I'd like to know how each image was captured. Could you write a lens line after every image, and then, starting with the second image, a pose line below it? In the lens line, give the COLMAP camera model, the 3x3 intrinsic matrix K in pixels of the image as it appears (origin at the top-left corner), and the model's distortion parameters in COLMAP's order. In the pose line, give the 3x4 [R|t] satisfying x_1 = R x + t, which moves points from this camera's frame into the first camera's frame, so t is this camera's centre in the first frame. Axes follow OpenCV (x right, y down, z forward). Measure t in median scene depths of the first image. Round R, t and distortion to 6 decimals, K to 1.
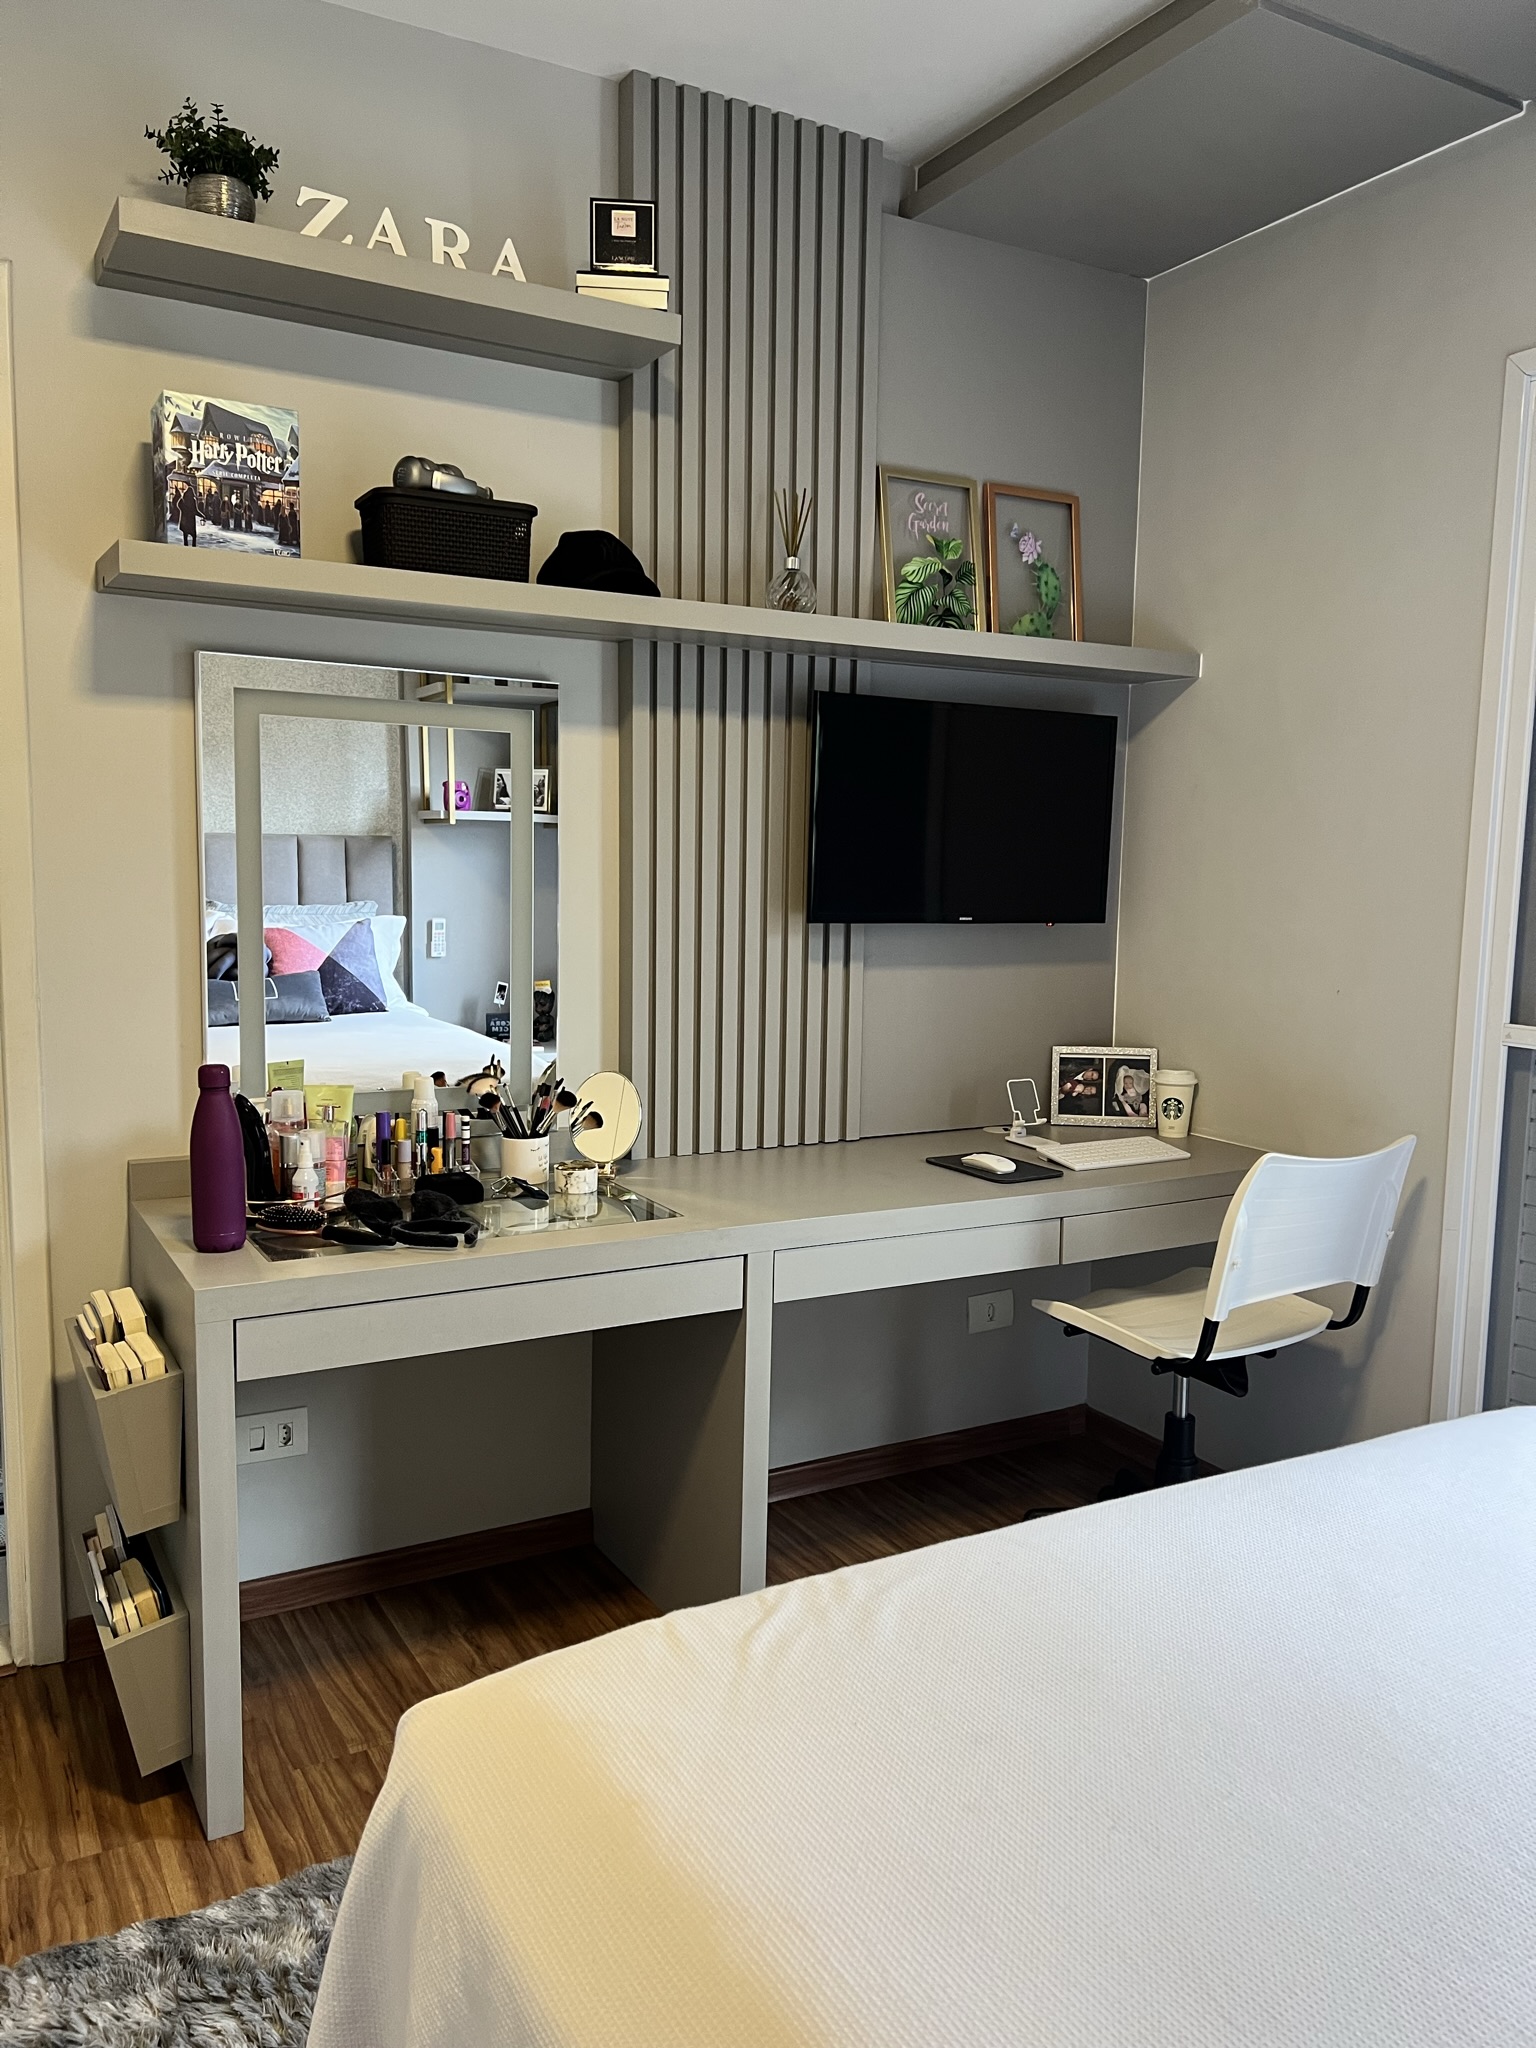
lens RADIAL K [[1545.5, 0, 768.3], [0, 1545.5, 1024.3], [0, 0, 1]] dist [0.142344, -0.298621]
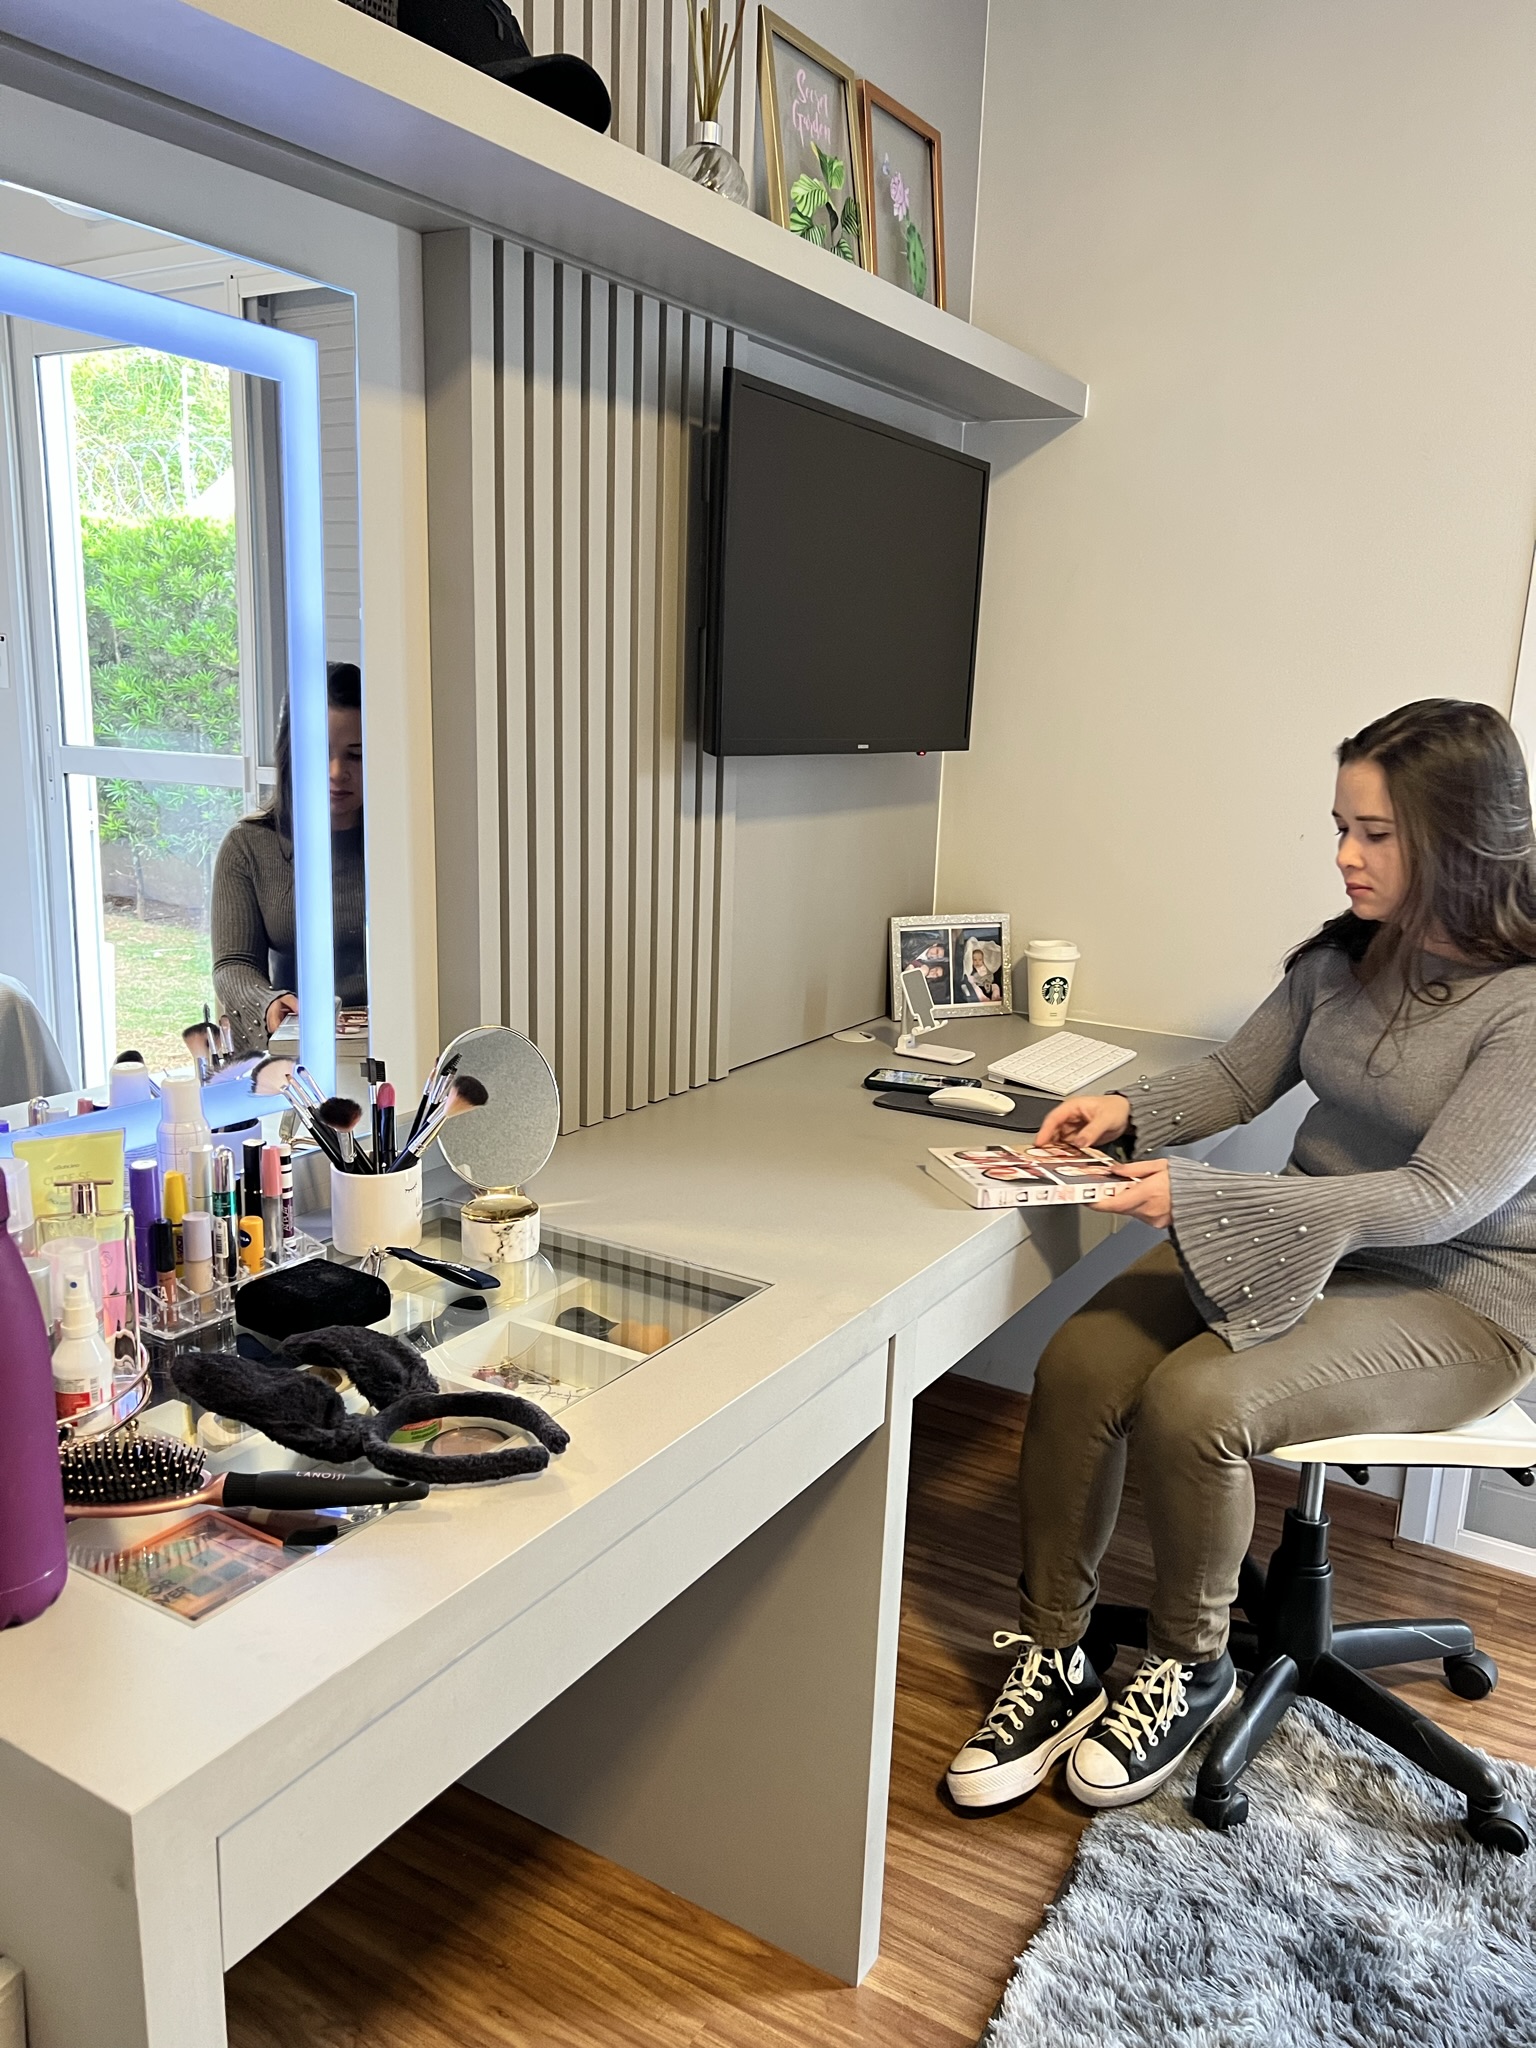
lens RADIAL K [[1545.5, 0, 768.3], [0, 1545.5, 1024.3], [0, 0, 1]] dist [0.142344, -0.298621]
pose [[0.876460, -0.091305, 0.472737, -0.244393], [0.035839, 0.991502, 0.125055, -0.032673], [-0.480138, -0.092664, 0.872285, 0.395011]]
